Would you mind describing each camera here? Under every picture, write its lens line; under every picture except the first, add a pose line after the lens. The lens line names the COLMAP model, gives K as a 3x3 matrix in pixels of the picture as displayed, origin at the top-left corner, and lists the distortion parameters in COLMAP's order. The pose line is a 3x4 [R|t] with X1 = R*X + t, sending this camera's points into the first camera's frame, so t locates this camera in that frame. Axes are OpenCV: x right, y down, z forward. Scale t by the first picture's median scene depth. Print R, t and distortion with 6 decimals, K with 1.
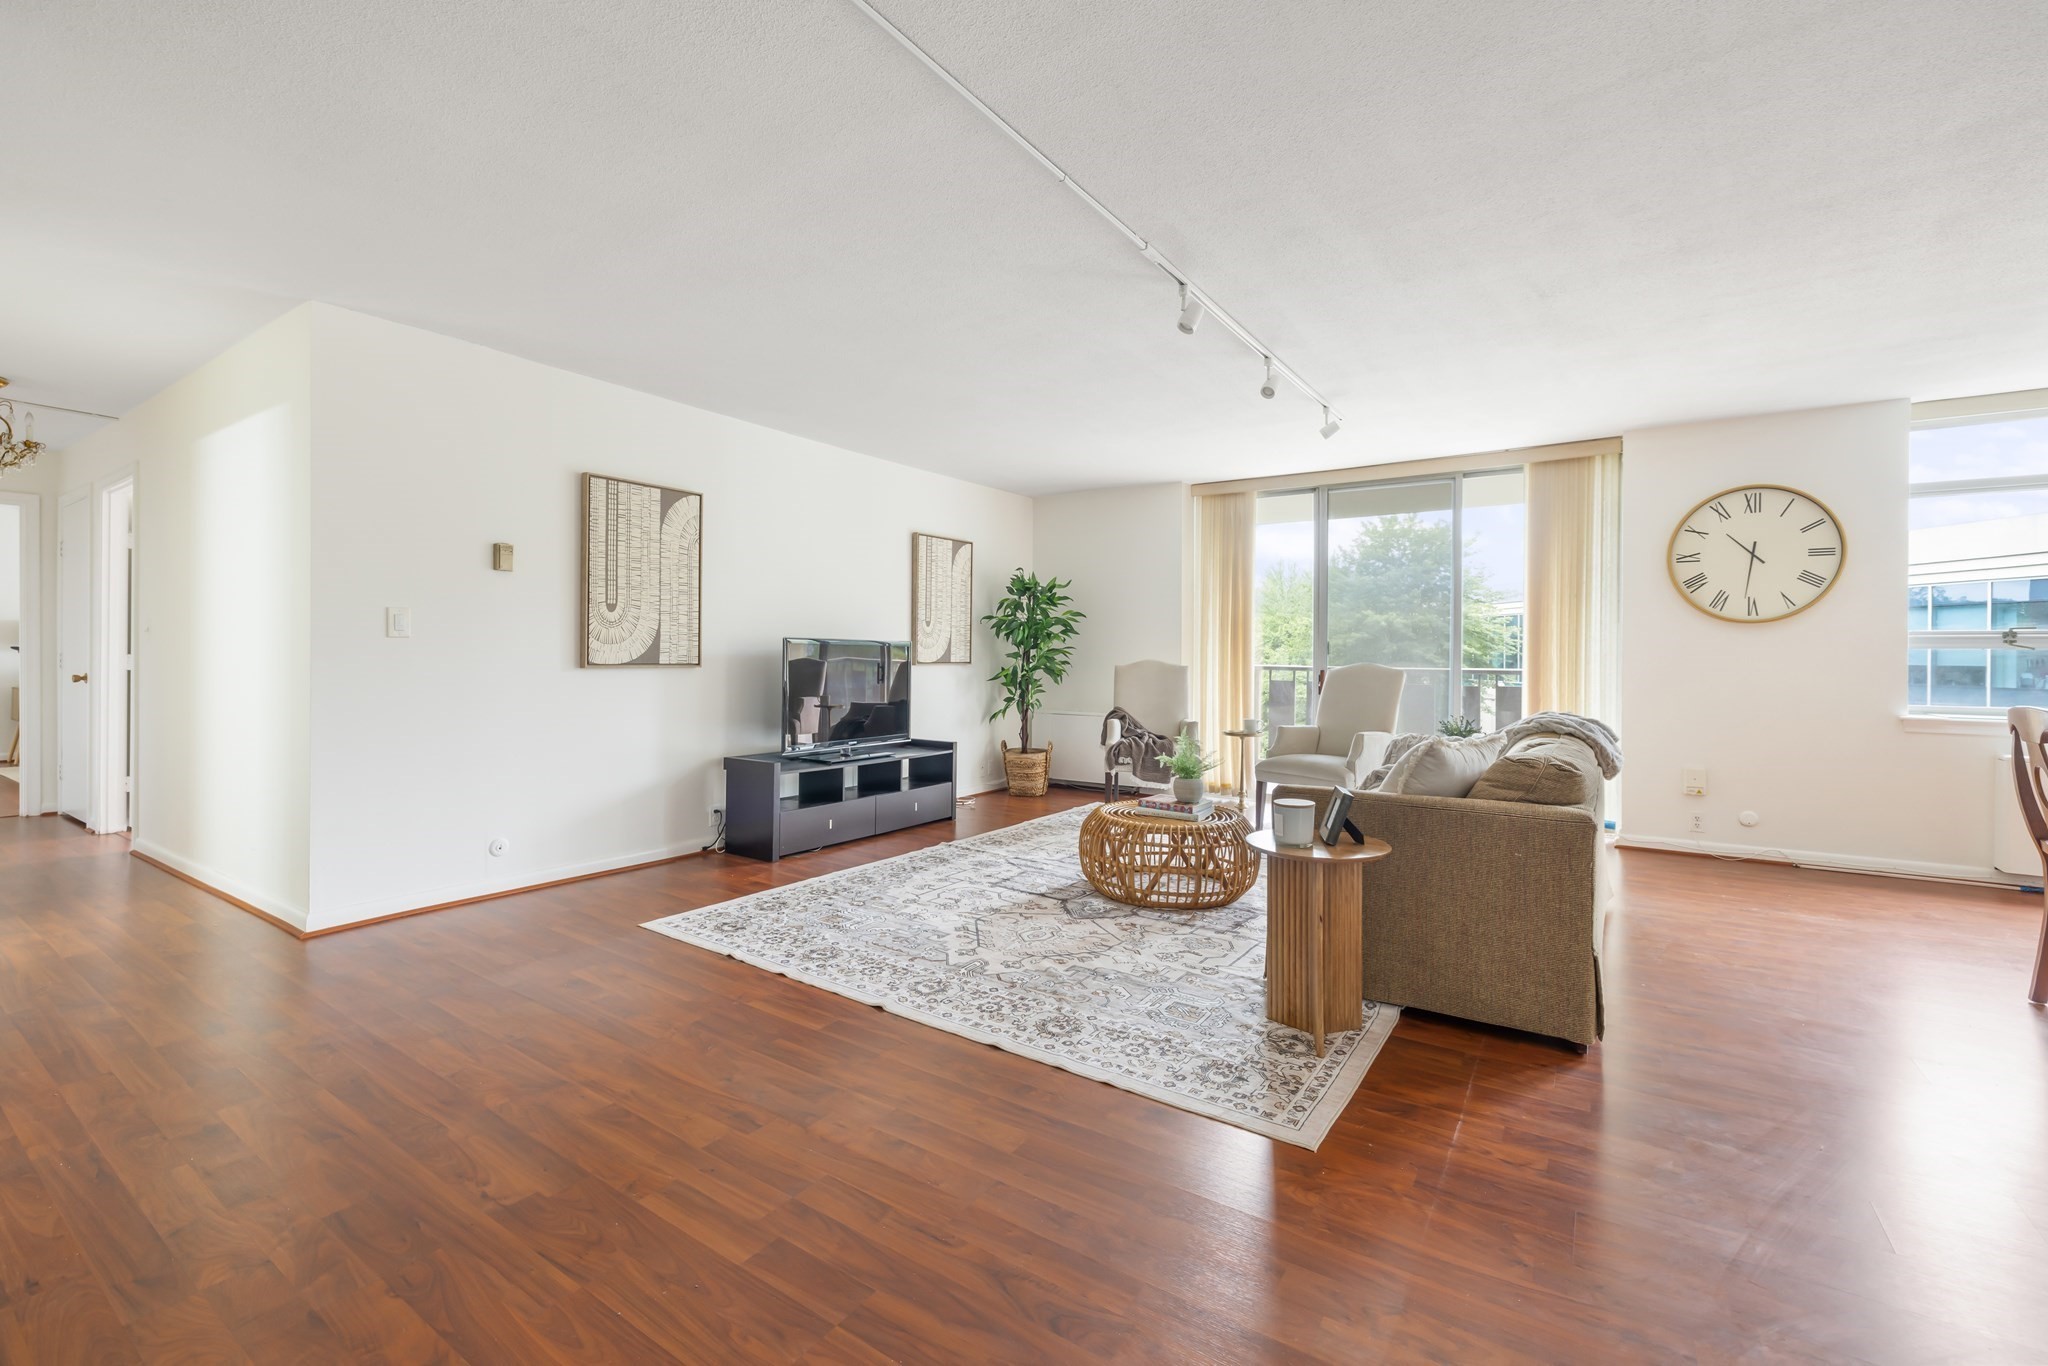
lens RADIAL K [[879.0, 0, 1001.5], [0, 879.0, 650.2], [0, 0, 1]] dist [0.000013, -0.000292]
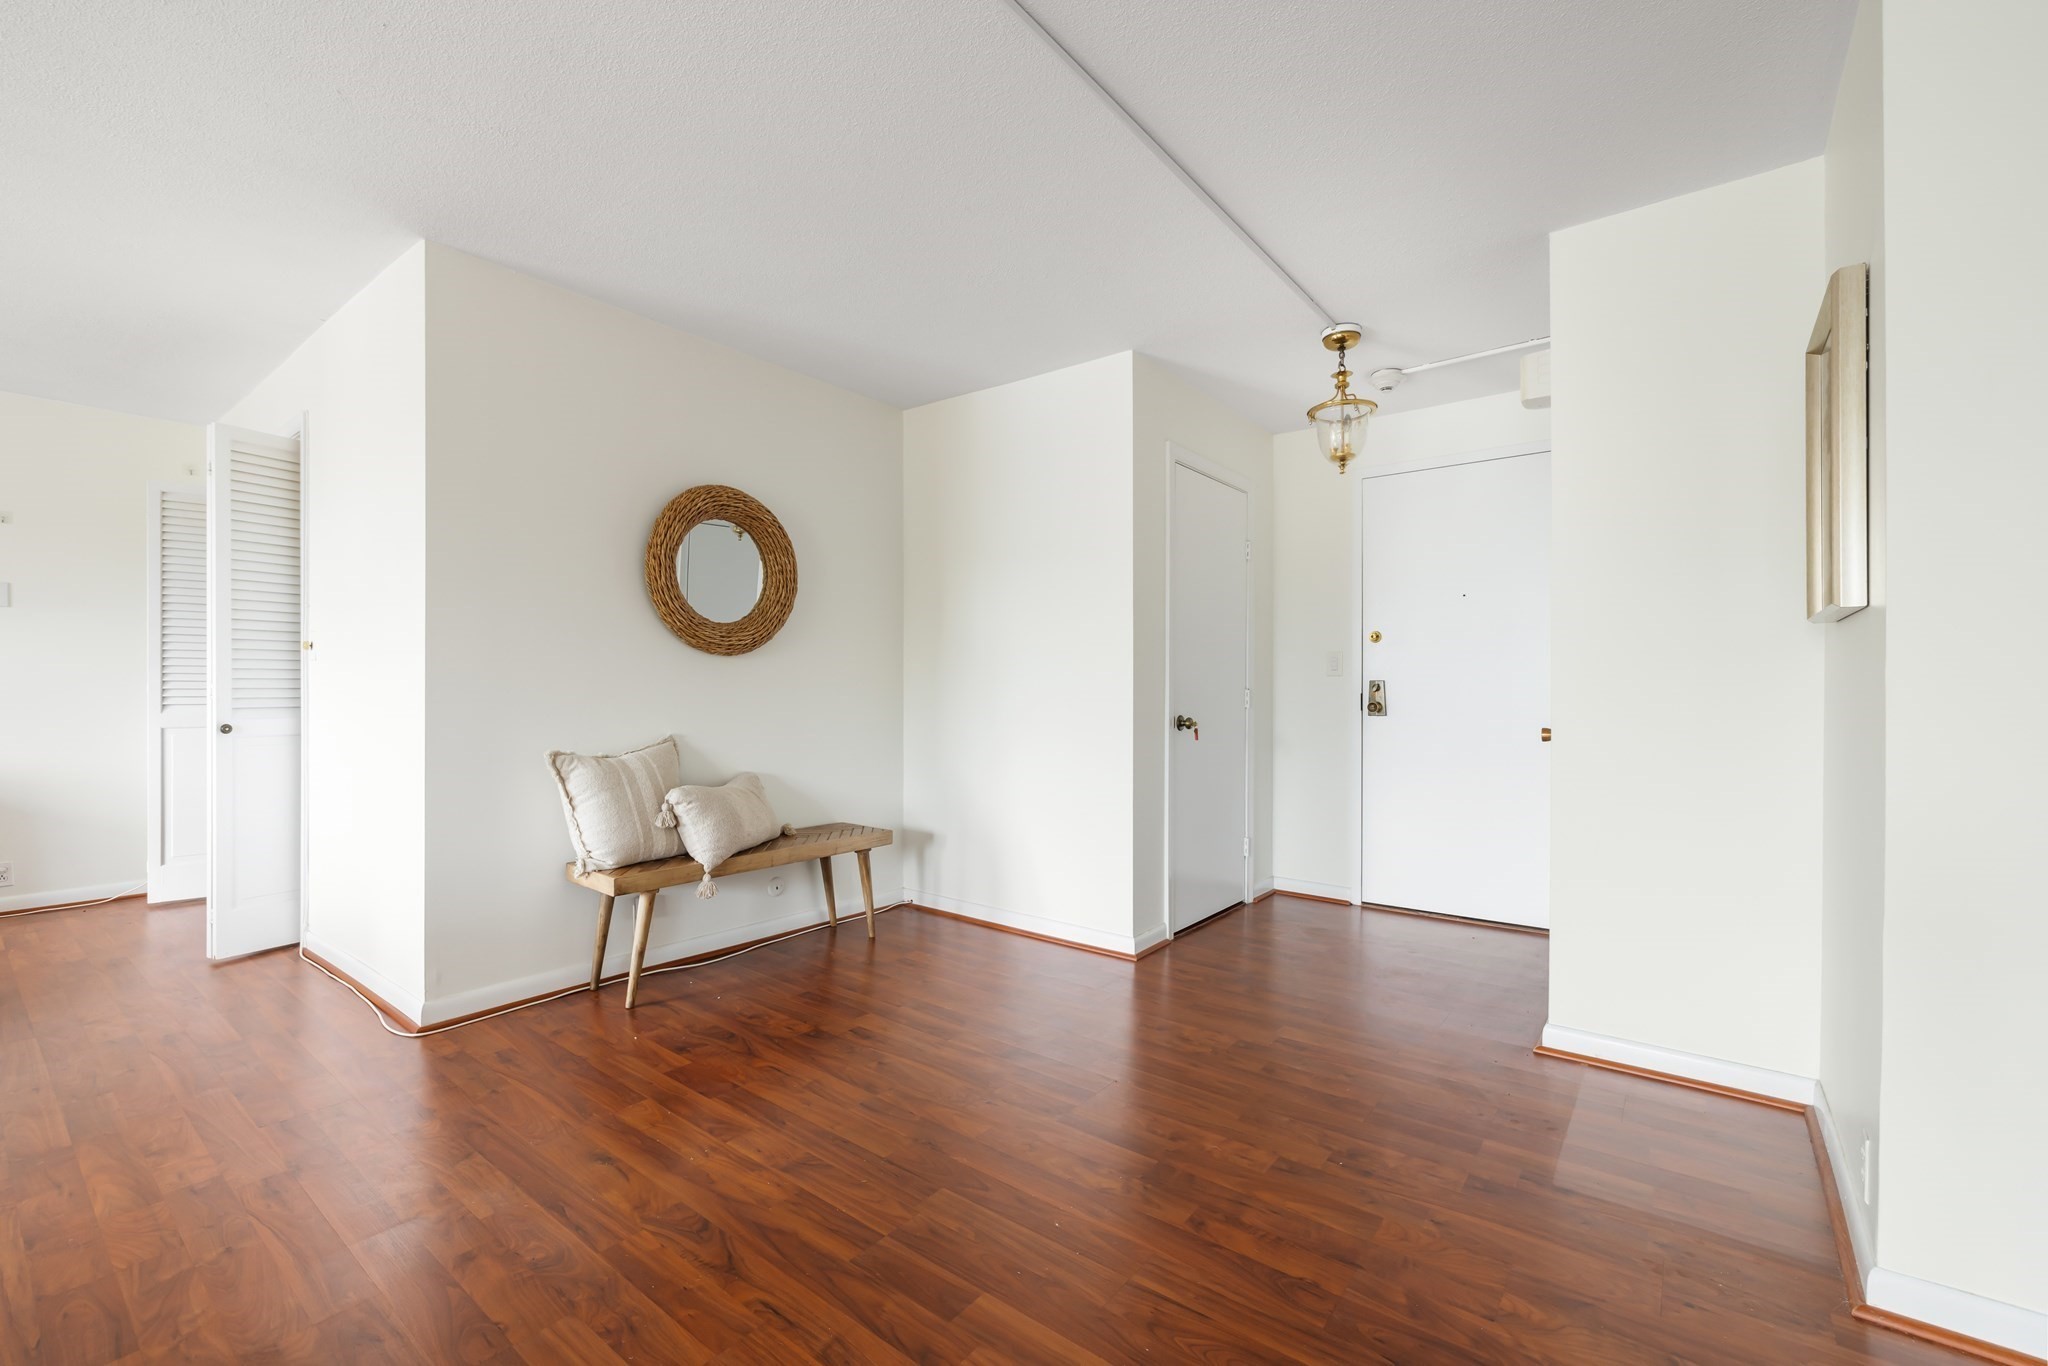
lens RADIAL K [[879.0, 0, 995.3], [0, 879.0, 694.7], [0, 0, 1]] dist [0.000013, -0.000292]
pose [[-0.997110, -0.008132, 0.075533, -0.136617], [-0.007610, 0.999945, 0.007195, 0.012256], [-0.075587, 0.006600, -0.997117, 0.708140]]
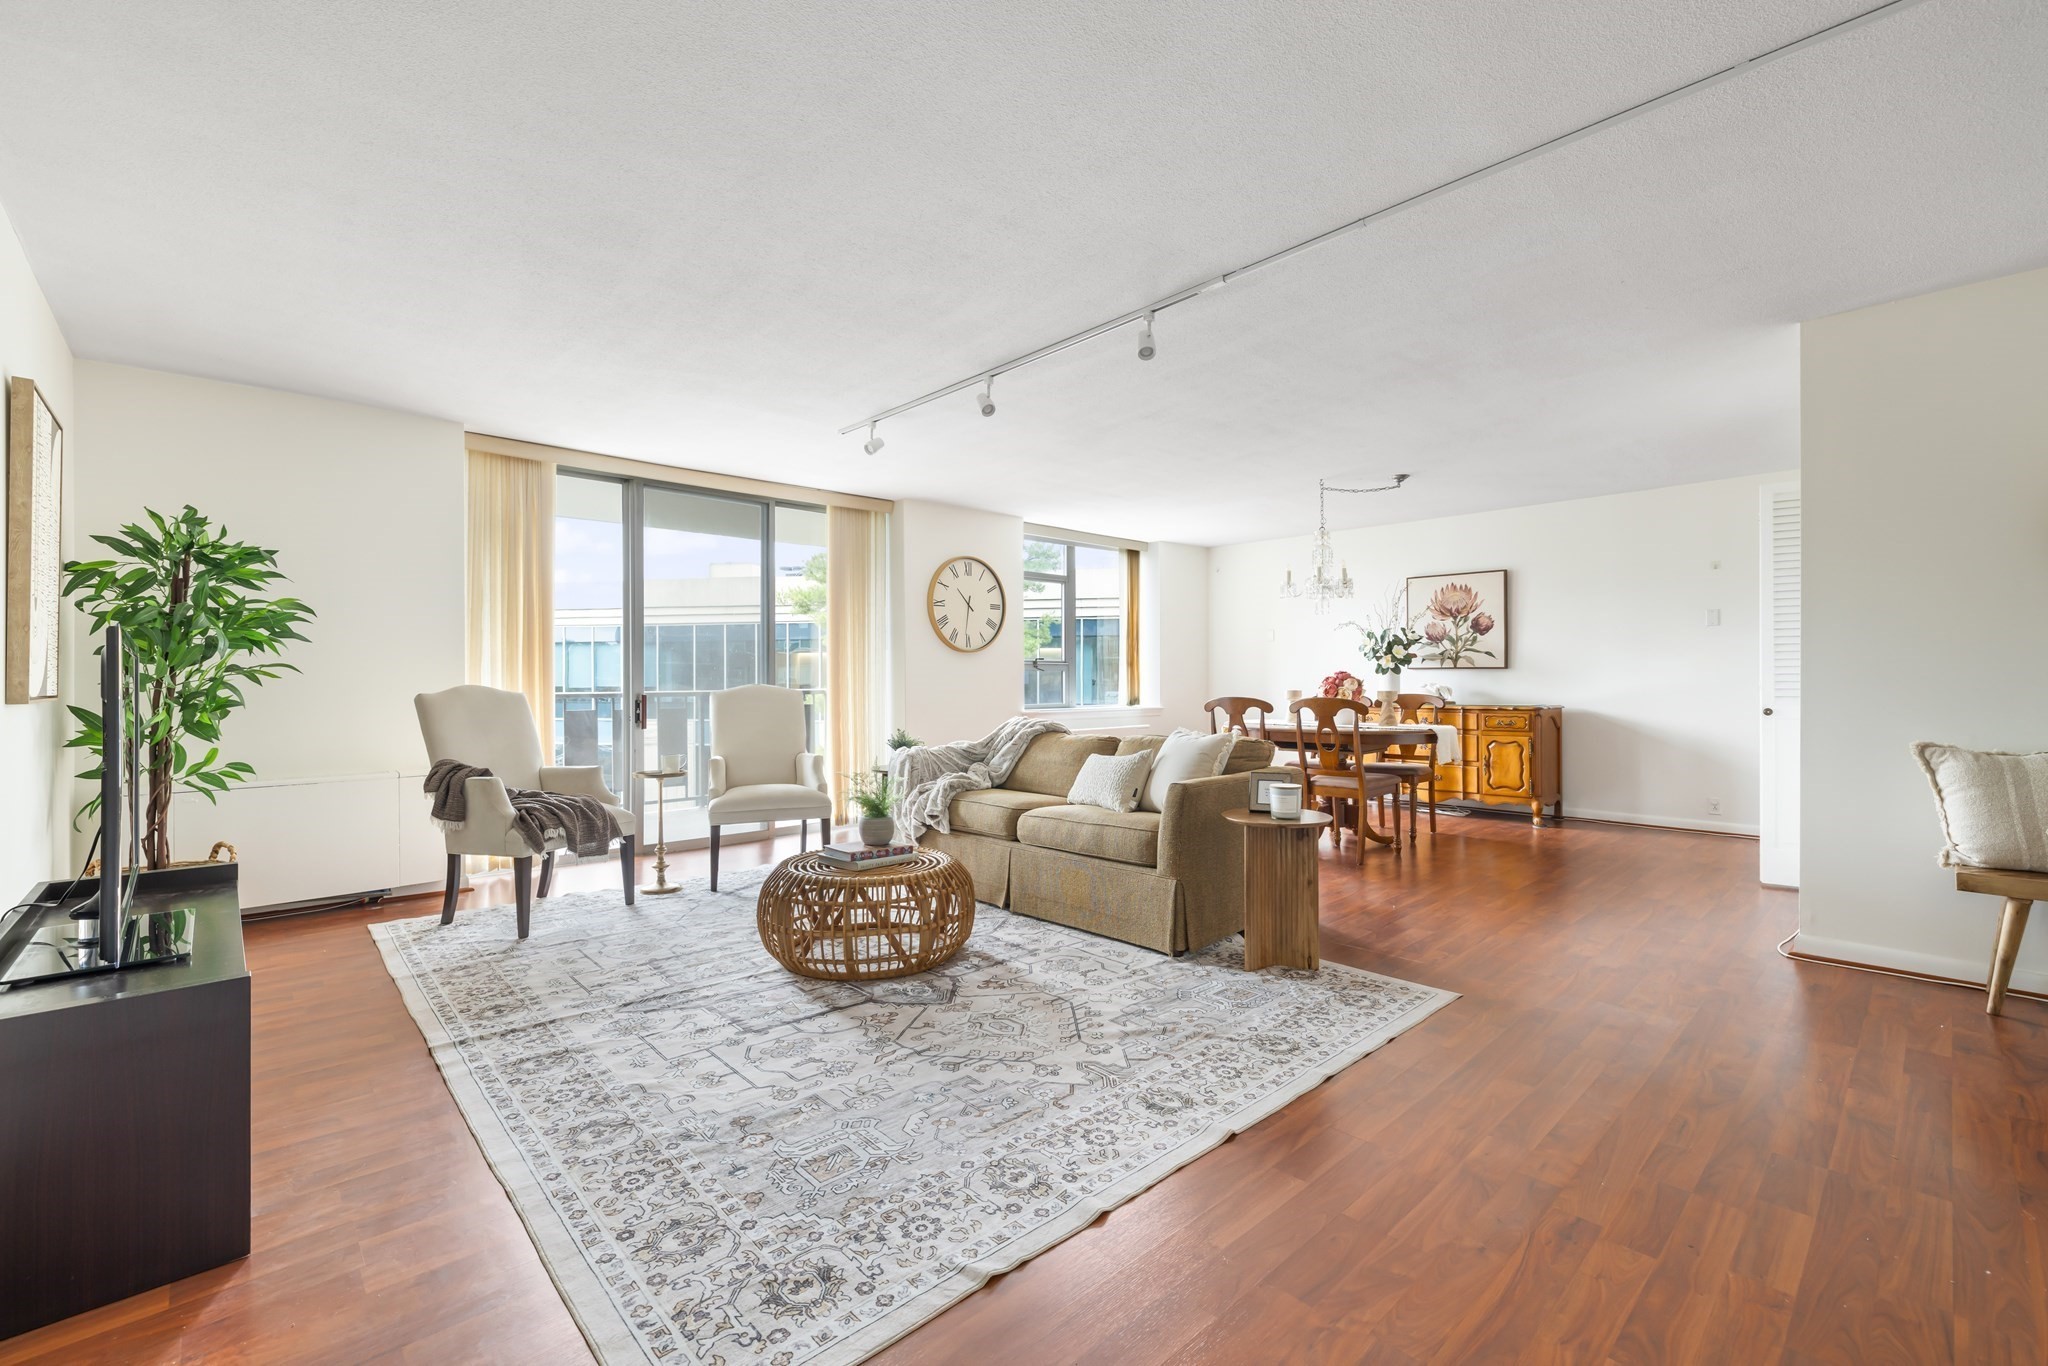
lens RADIAL K [[879.0, 0, 1055.7], [0, 879.0, 673.0], [0, 0, 1]] dist [0.000013, -0.000292]
pose [[0.189526, 0.000989, 0.981875, -0.557460], [0.003457, 0.999993, -0.001675, 0.006328], [-0.981870, 0.003711, 0.189521, 0.616521]]
